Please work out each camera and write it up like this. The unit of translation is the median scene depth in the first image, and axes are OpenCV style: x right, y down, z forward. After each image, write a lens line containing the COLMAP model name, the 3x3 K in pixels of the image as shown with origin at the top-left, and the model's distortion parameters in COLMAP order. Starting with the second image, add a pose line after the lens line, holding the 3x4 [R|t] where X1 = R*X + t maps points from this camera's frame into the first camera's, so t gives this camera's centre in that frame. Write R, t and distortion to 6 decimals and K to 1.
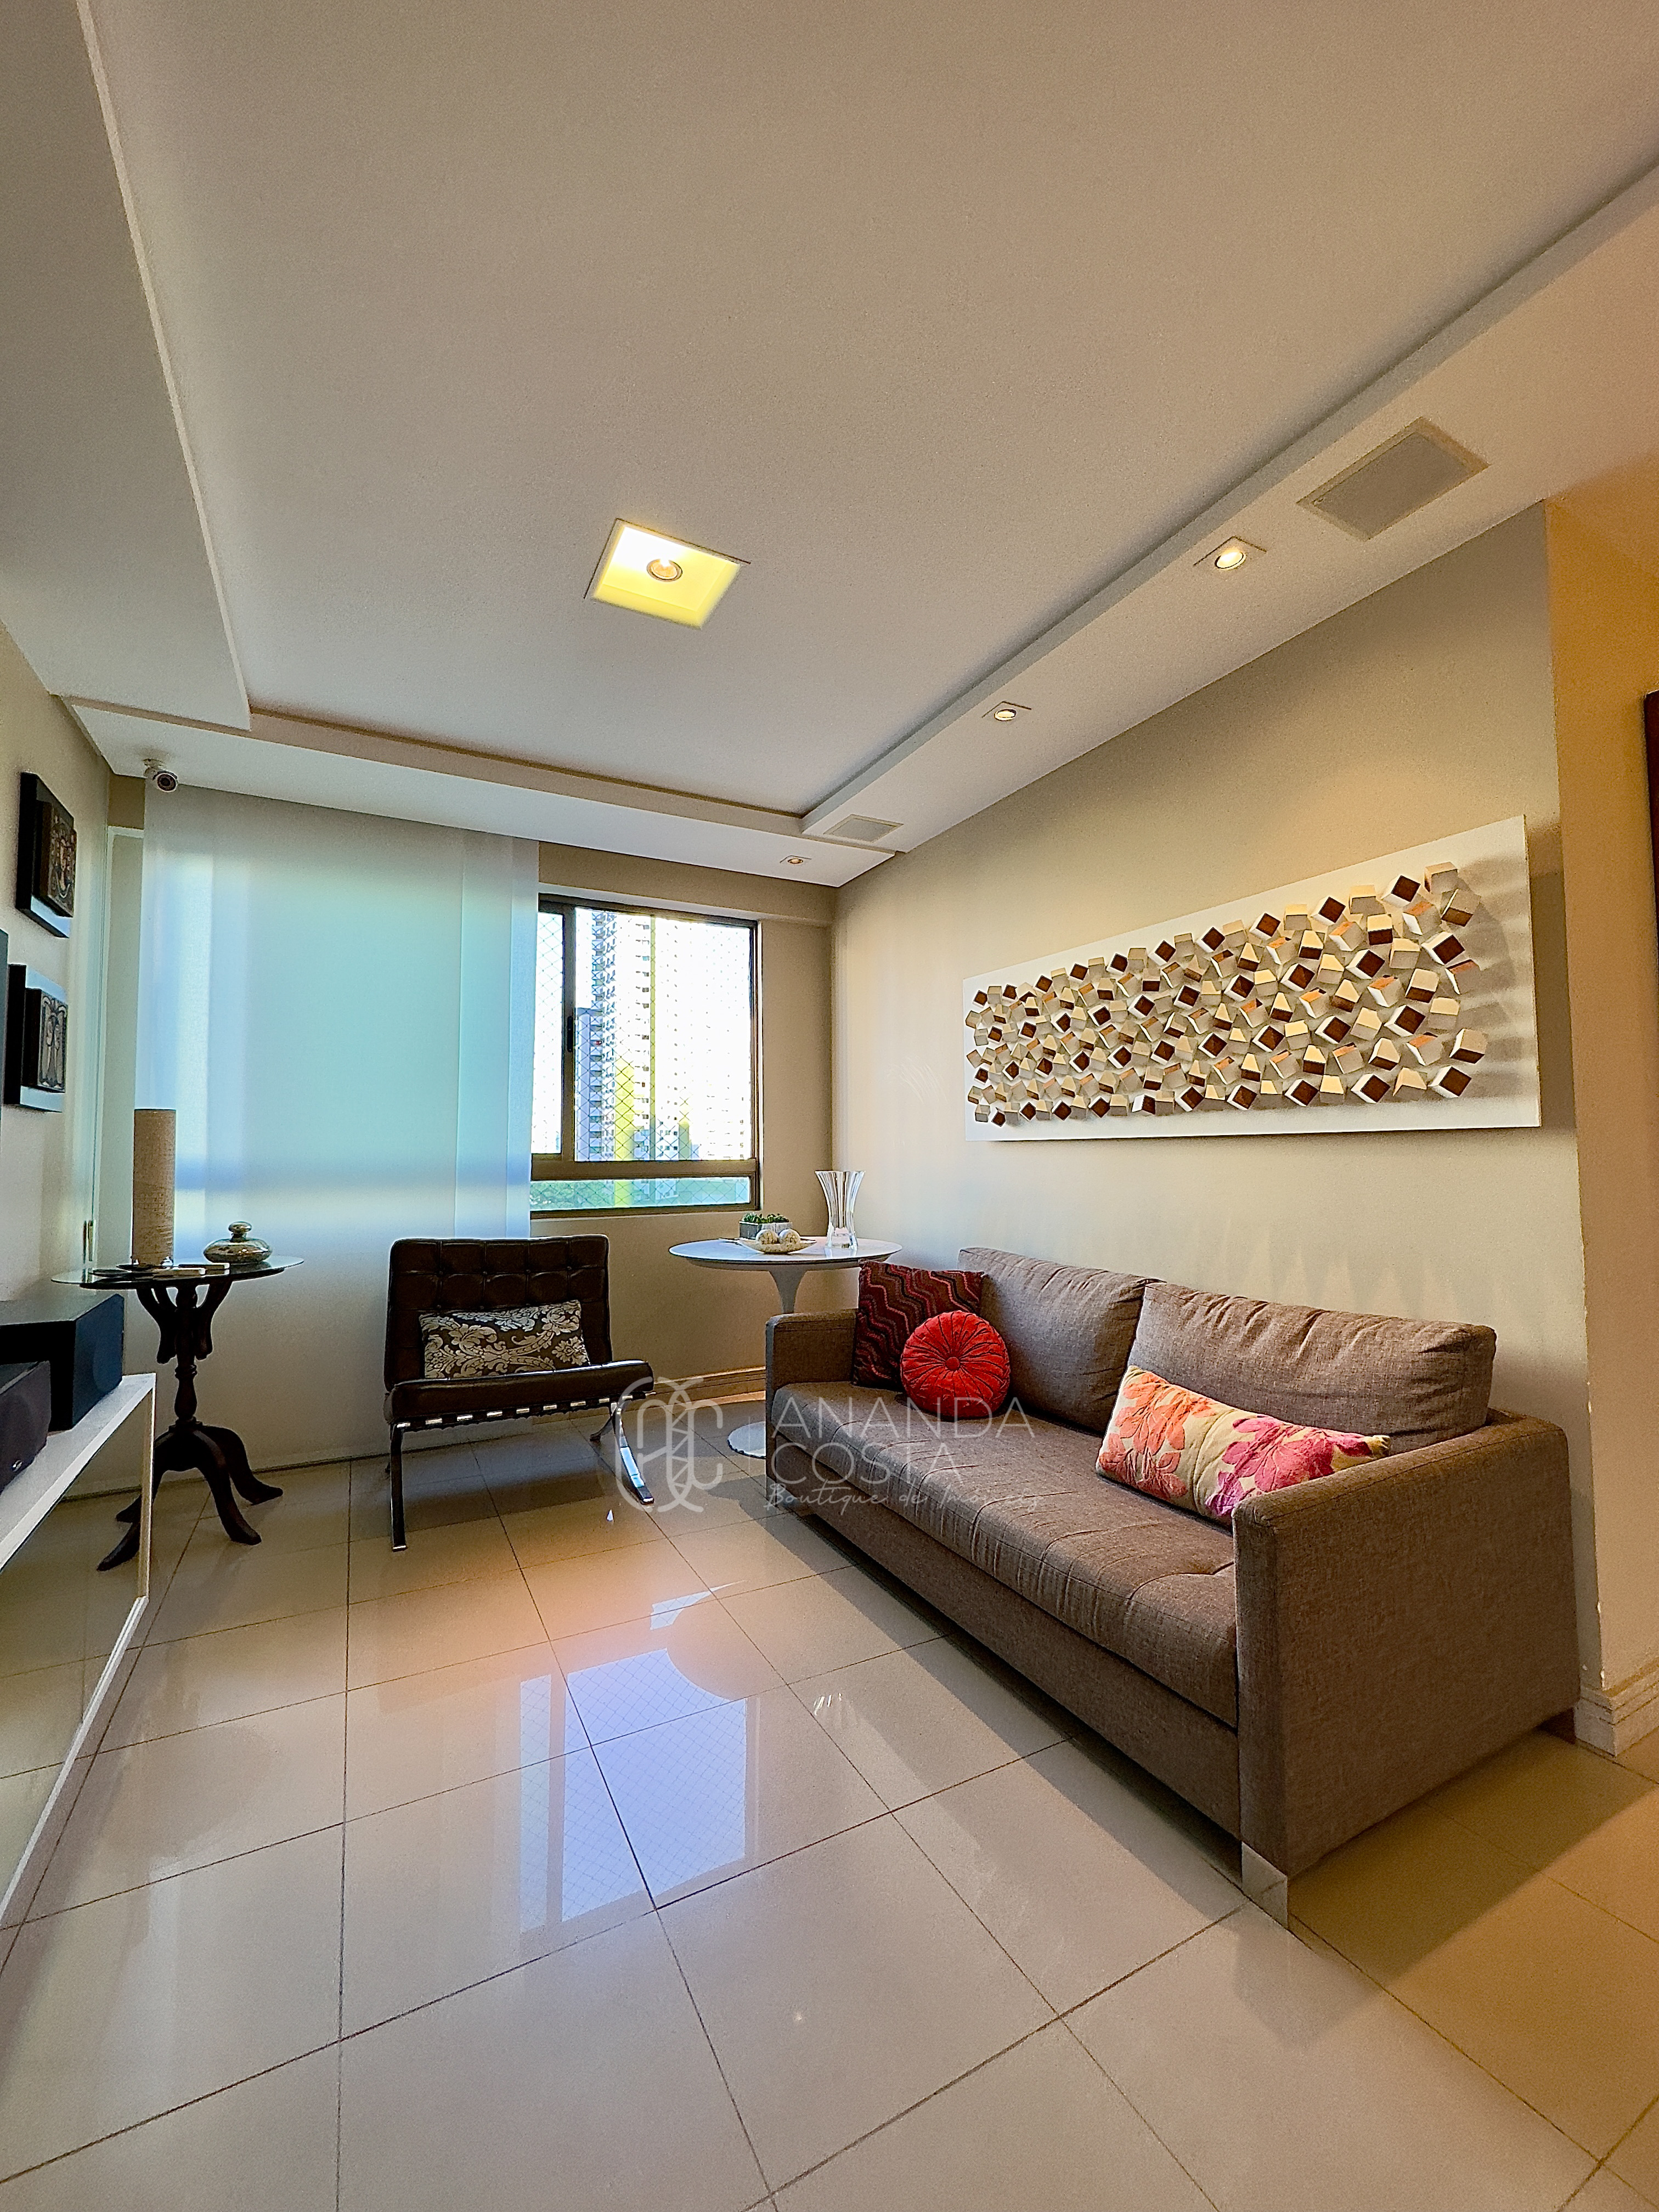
lens RADIAL K [[885.2, 0, 829.5], [0, 885.2, 1106.0], [0, 0, 1]] dist [-0.002196, -0.000329]
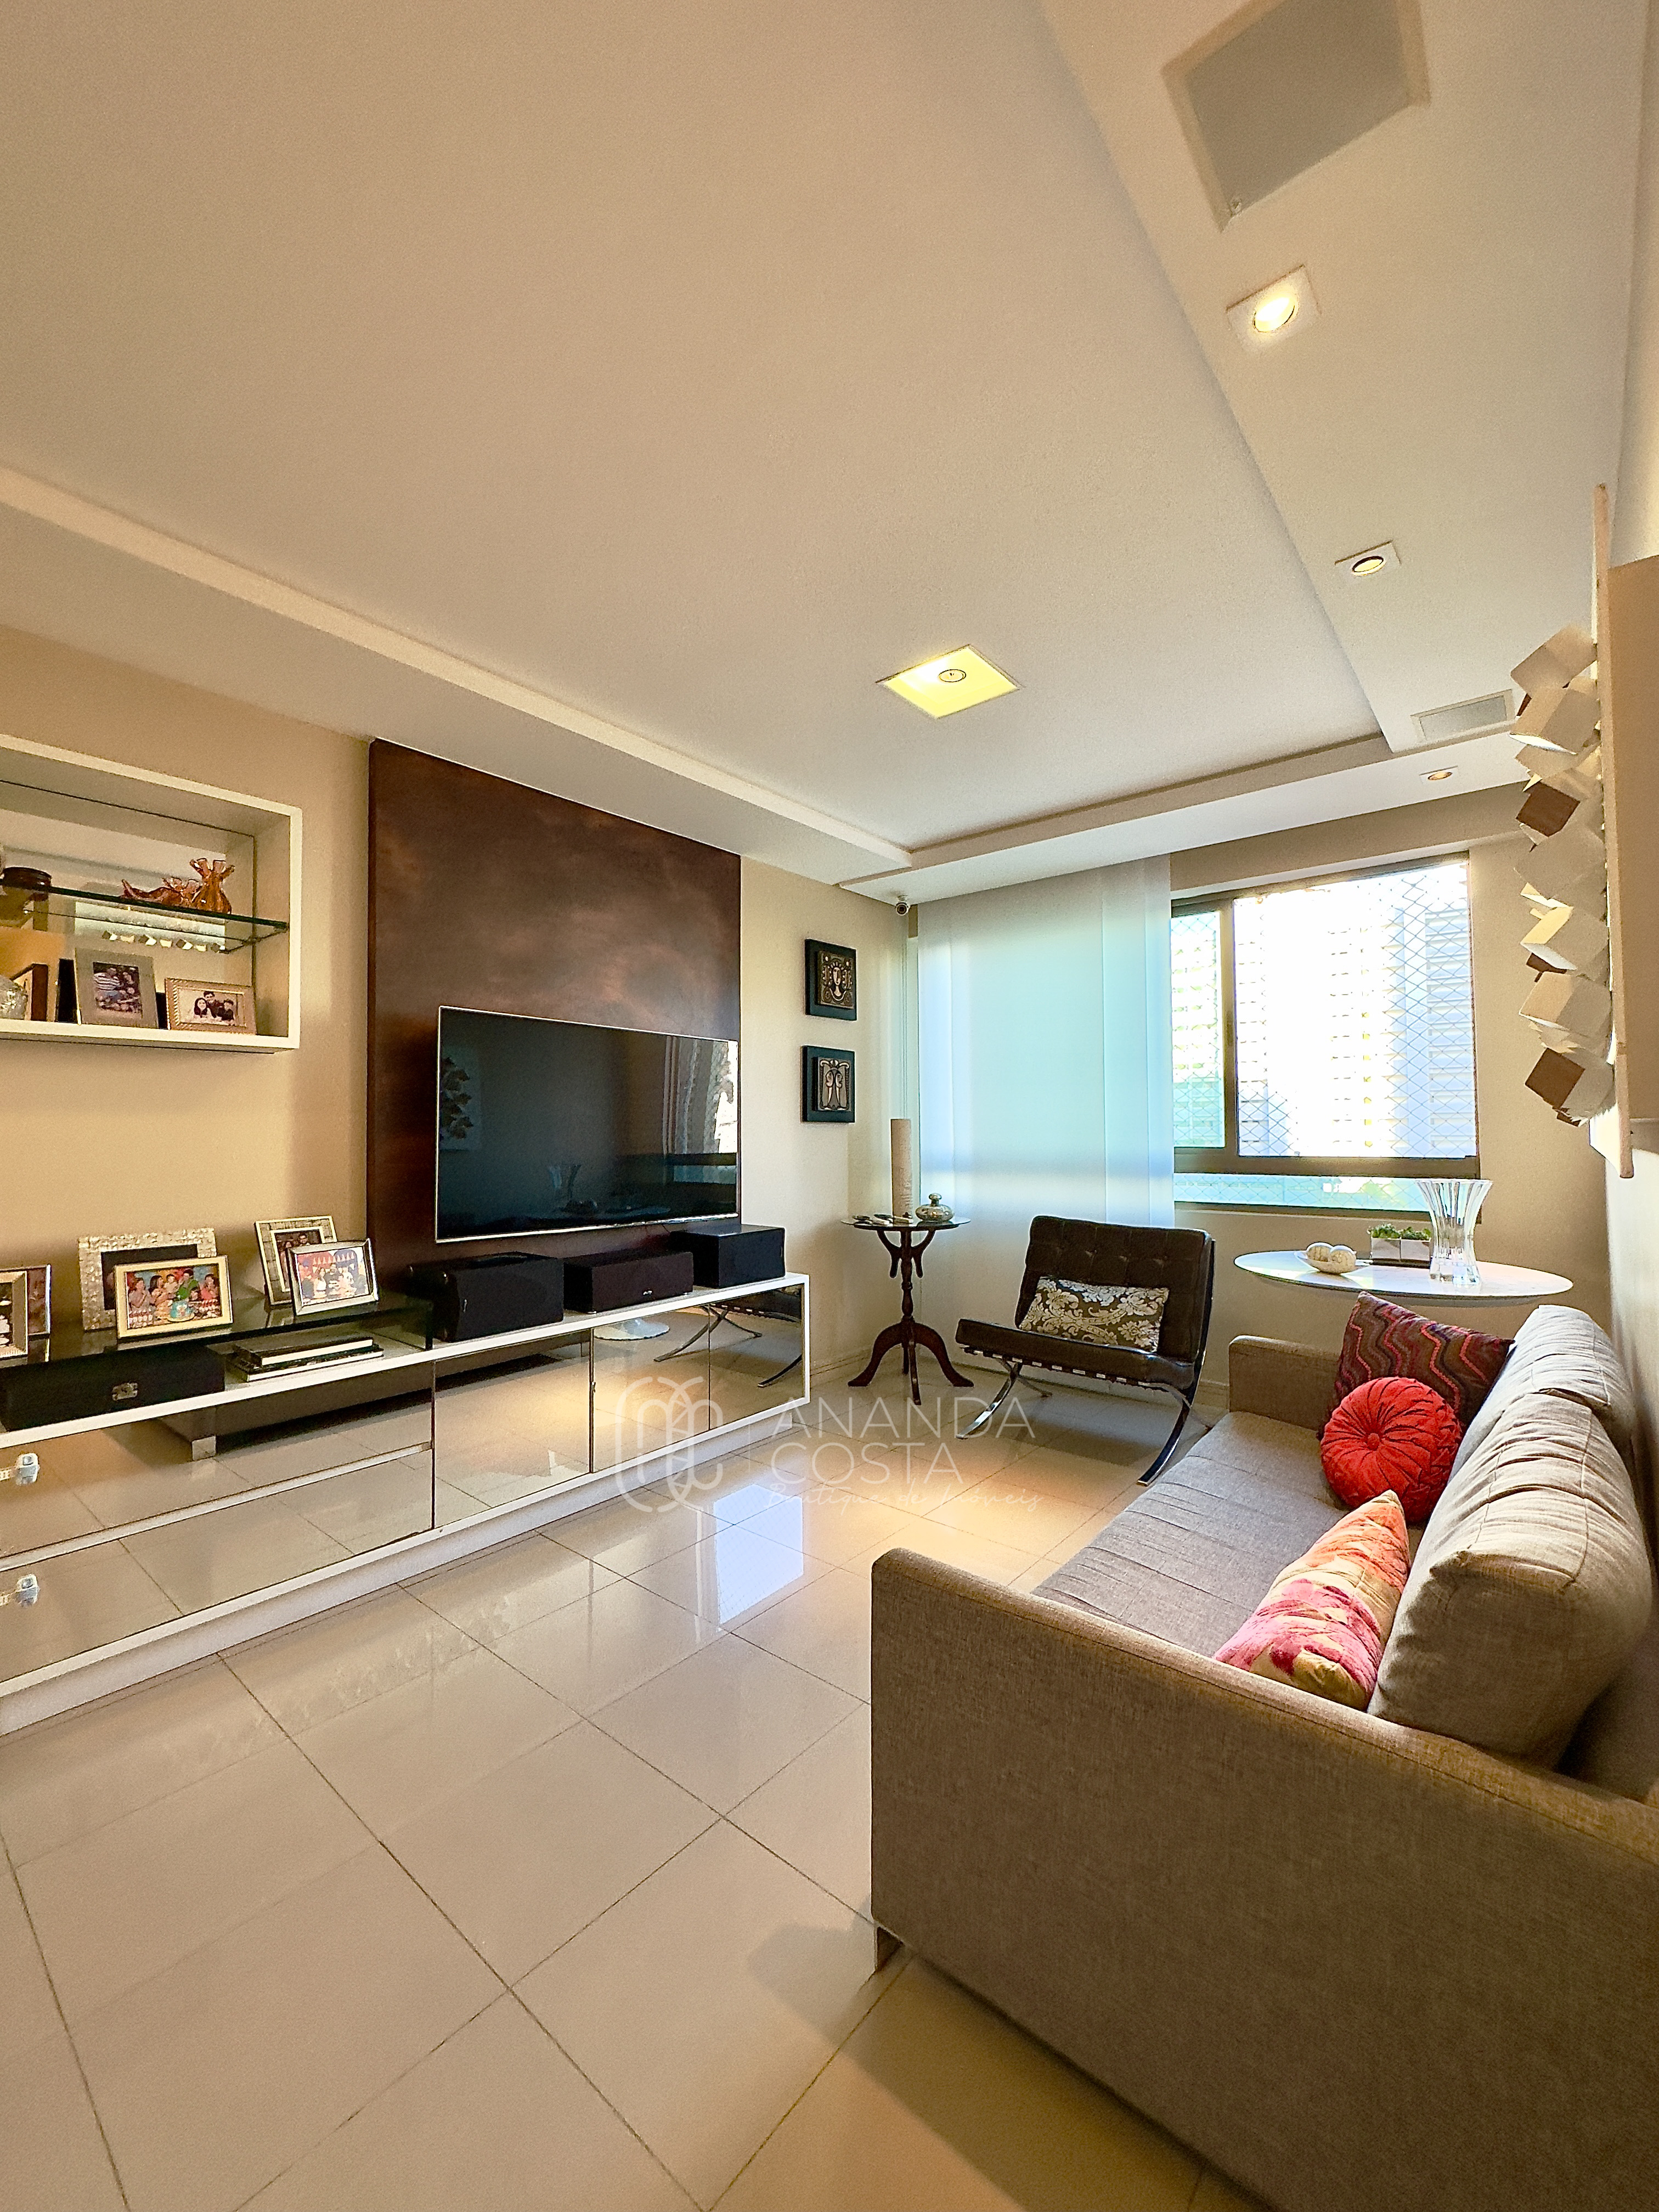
lens RADIAL K [[898.5, 0, 829.5], [0, 898.5, 1106.0], [0, 0, 1]] dist [0.021501, 0.000012]
pose [[0.368855, -0.021444, -0.929240, 0.624416], [0.056301, 0.998414, -0.000692, -0.022951], [0.927780, -0.052062, 0.369477, 0.257554]]
